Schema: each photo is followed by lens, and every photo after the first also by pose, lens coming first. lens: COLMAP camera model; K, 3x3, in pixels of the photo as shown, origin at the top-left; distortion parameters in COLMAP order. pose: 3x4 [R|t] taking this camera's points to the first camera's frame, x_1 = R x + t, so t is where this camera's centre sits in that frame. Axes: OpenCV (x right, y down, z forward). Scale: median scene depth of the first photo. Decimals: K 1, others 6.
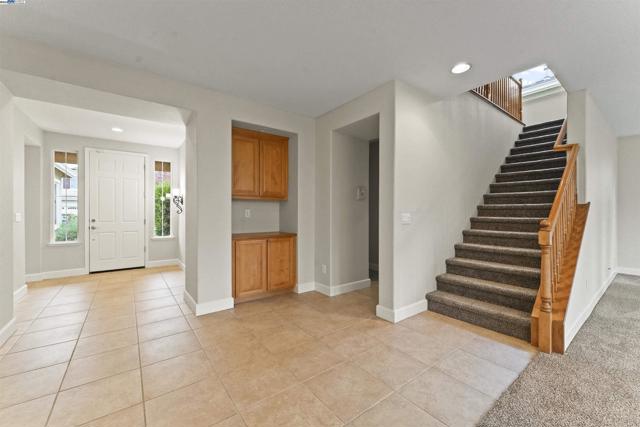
lens RADIAL K [[257.5, 0, 318.0], [0, 257.5, 212.1], [0, 0, 1]] dist [-0.000679, -0.001562]
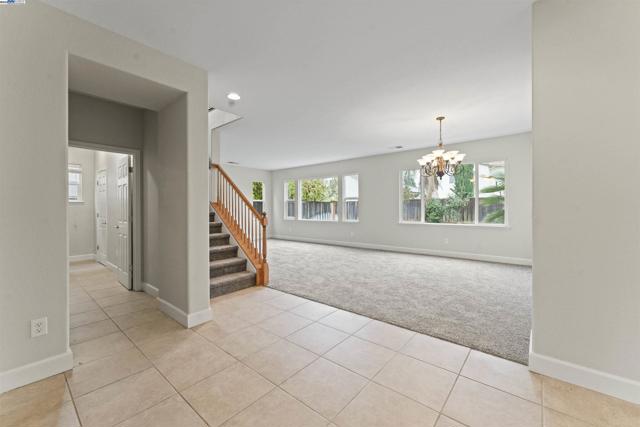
lens RADIAL K [[257.5, 0, 320.8], [0, 257.5, 209.7], [0, 0, 1]] dist [-0.000679, -0.001562]
pose [[-0.230128, -0.005080, 0.973147, -0.753452], [0.004182, 0.999972, 0.006209, 0.003696], [-0.973151, 0.005499, -0.230101, 0.811422]]
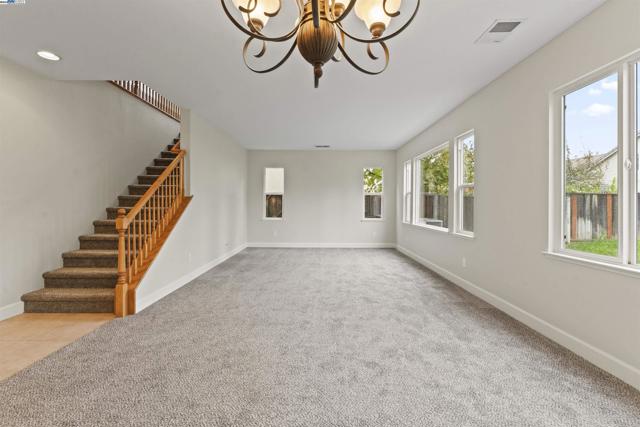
lens RADIAL K [[286.0, 0, 320.1], [0, 286.0, 209.3], [0, 0, 1]] dist [-0.001044, -0.000569]
pose [[0.601748, -0.008726, 0.798638, 0.289948], [-0.009555, 0.999790, 0.018123, -0.001192], [-0.798629, -0.018536, 0.601539, -0.440272]]
